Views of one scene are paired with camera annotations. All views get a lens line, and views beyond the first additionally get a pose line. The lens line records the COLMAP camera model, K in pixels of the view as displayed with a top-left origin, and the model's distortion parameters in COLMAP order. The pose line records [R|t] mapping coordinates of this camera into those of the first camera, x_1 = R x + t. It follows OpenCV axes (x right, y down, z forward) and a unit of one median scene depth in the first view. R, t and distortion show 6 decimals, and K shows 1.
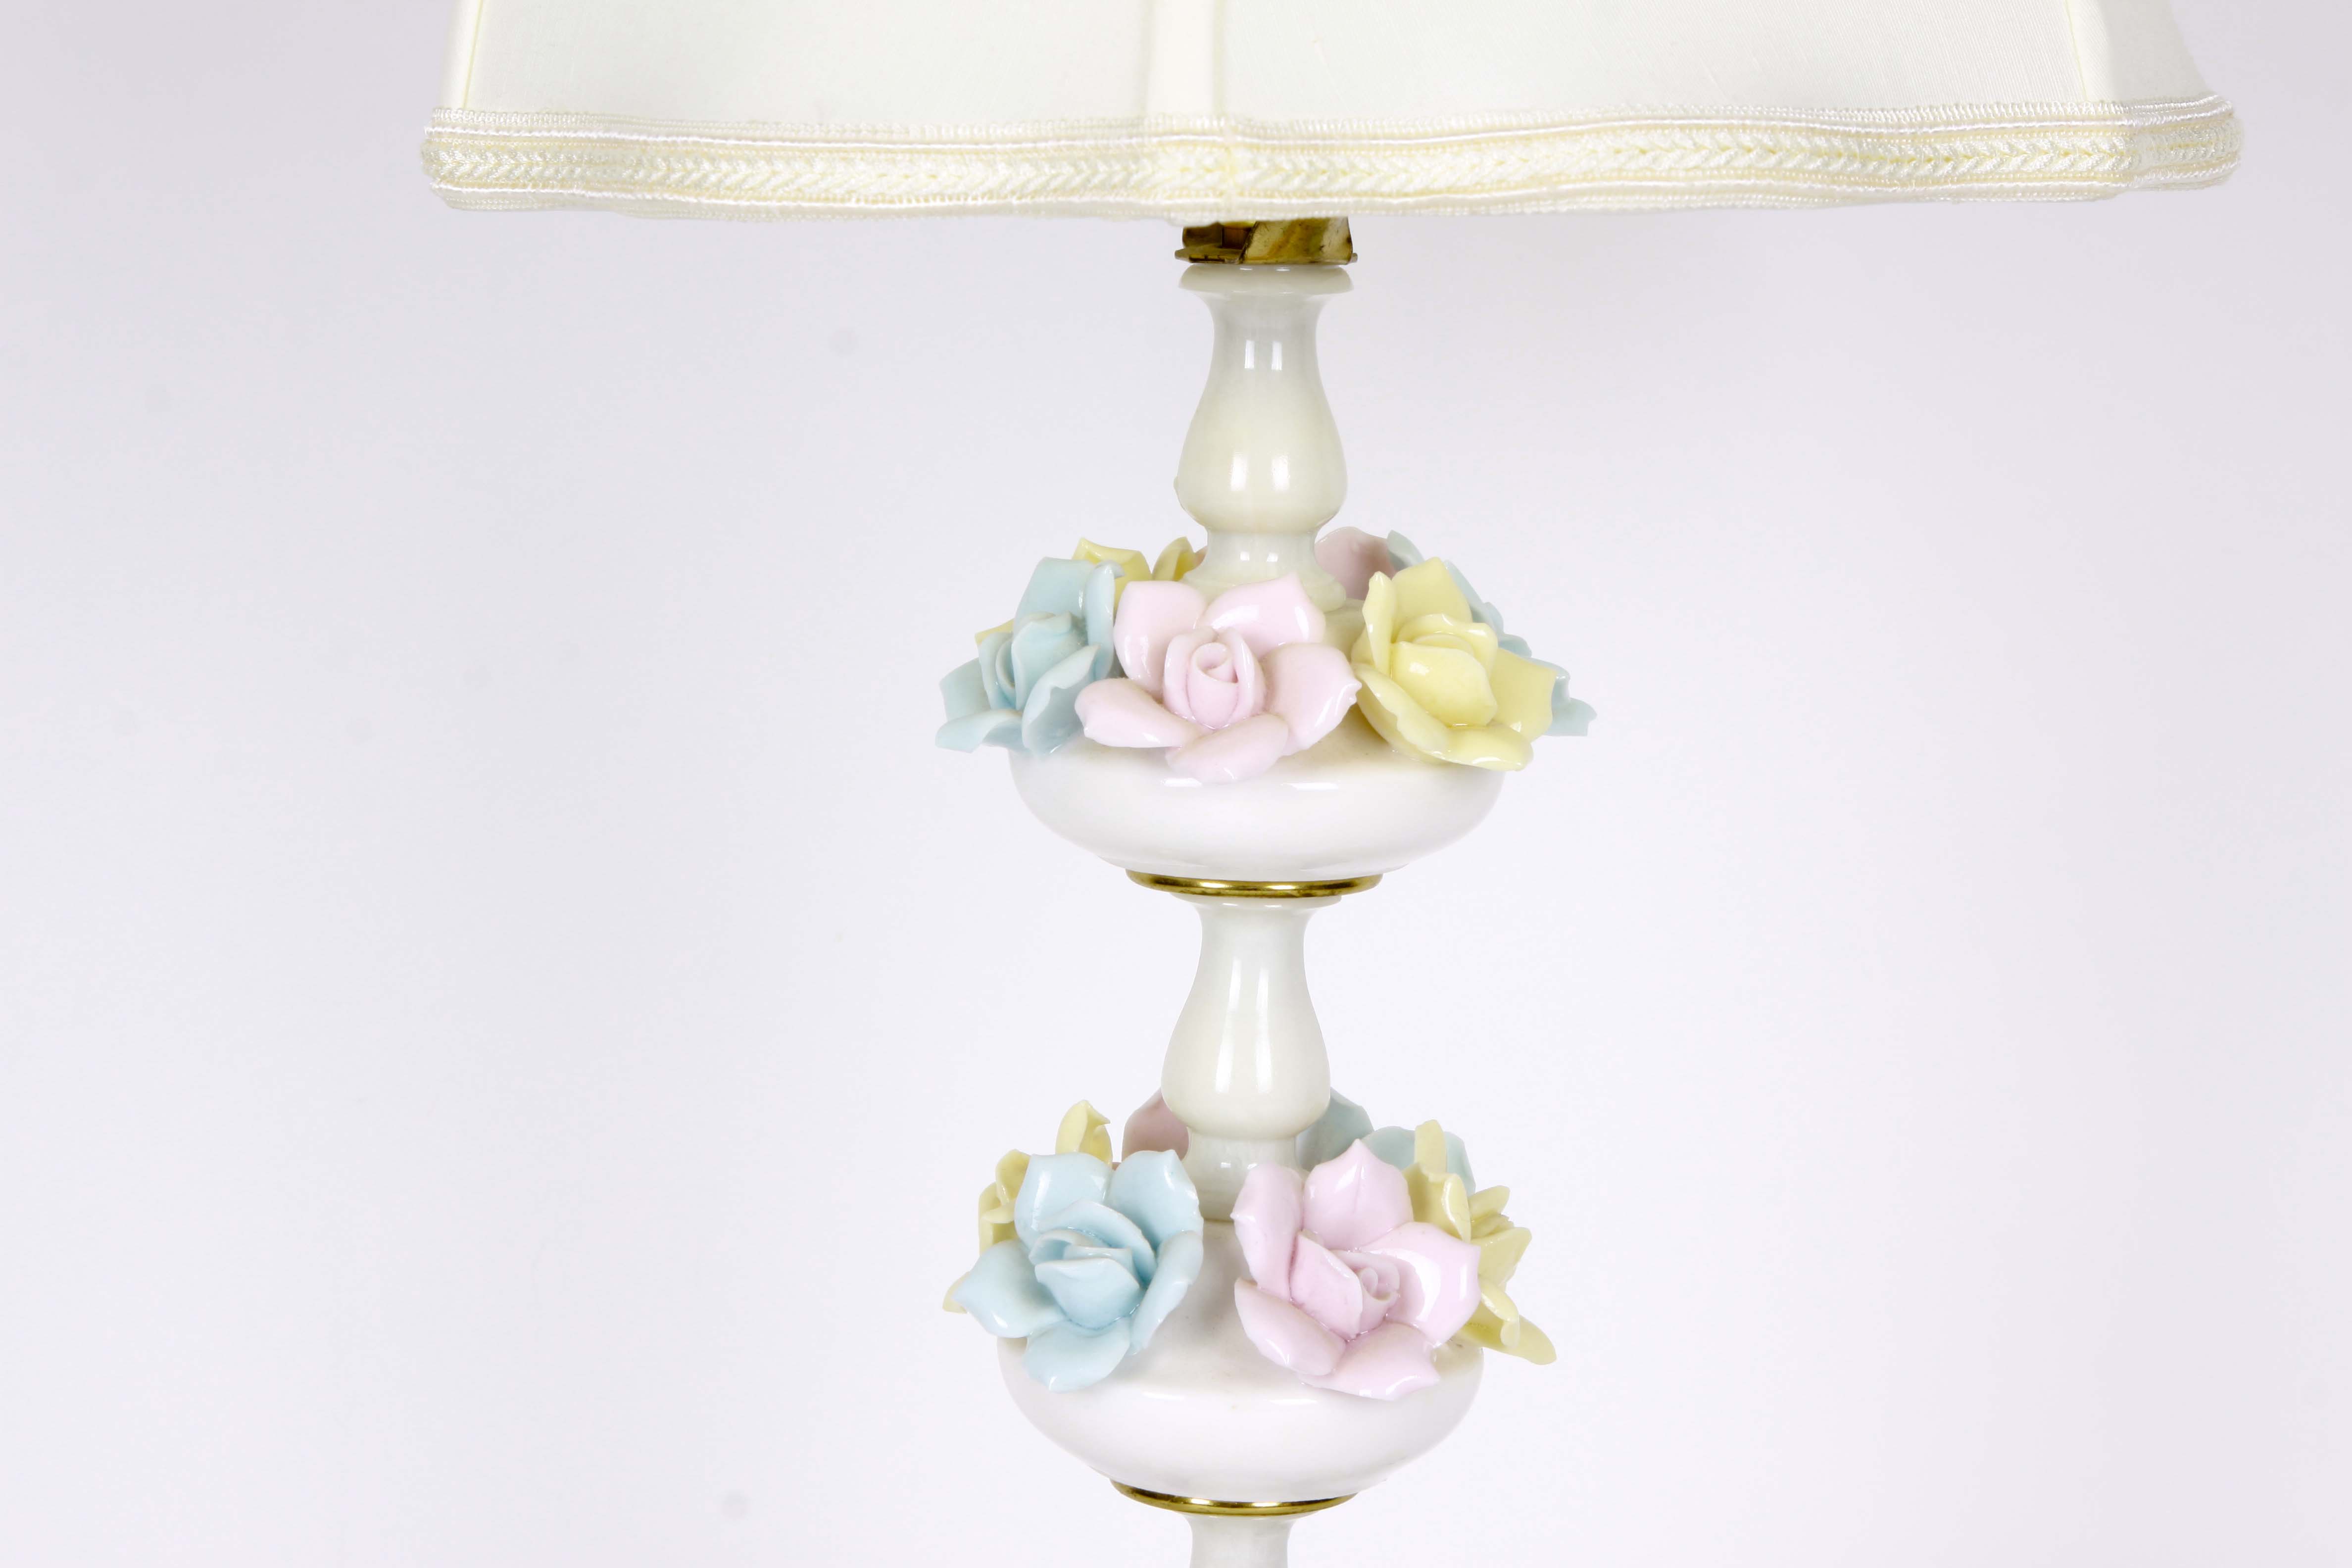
lens RADIAL K [[6649.3, 0, 1176.0], [0, 6649.3, 784.0], [0, 0, 1]] dist [0.213115, 0.660021]
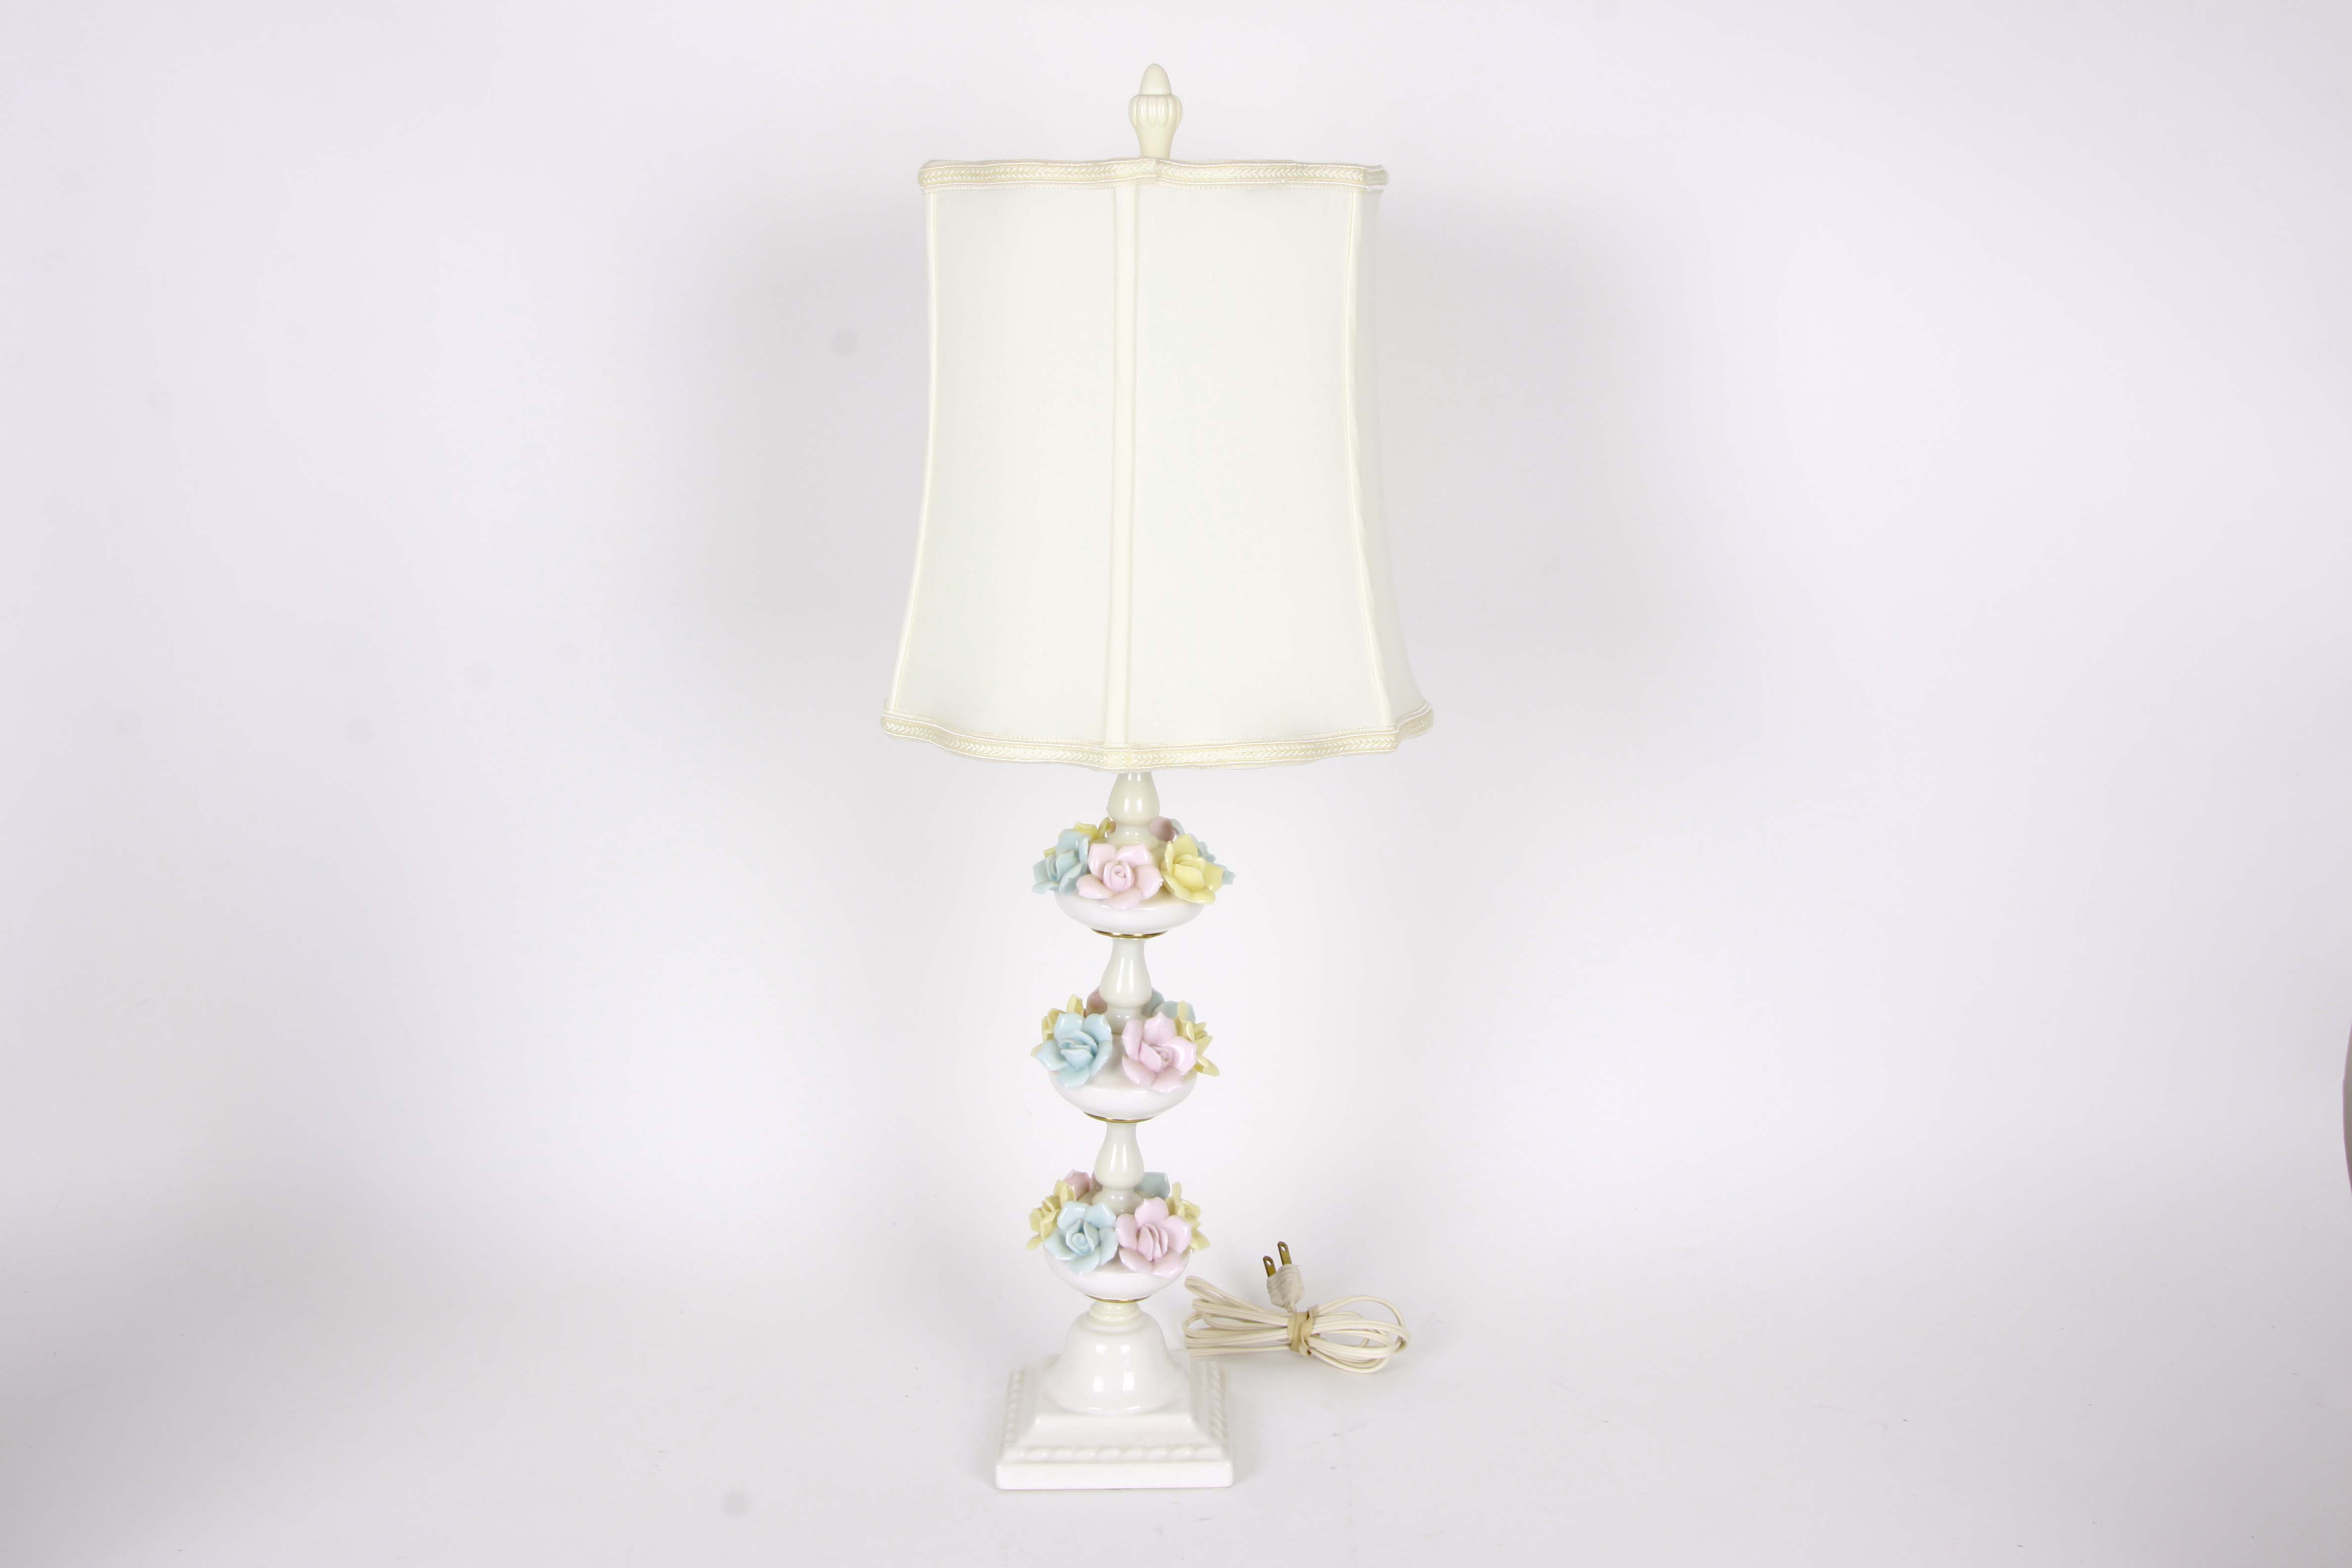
lens RADIAL K [[3133.7, 0, 1176.0], [0, 3133.7, 784.0], [0, 0, 1]] dist [-0.064422, 0.017390]
pose [[0.999072, 0.012731, 0.041148, -0.029716], [-0.016414, 0.995766, 0.090447, -0.198323], [-0.039822, -0.091038, 0.995051, -0.519755]]
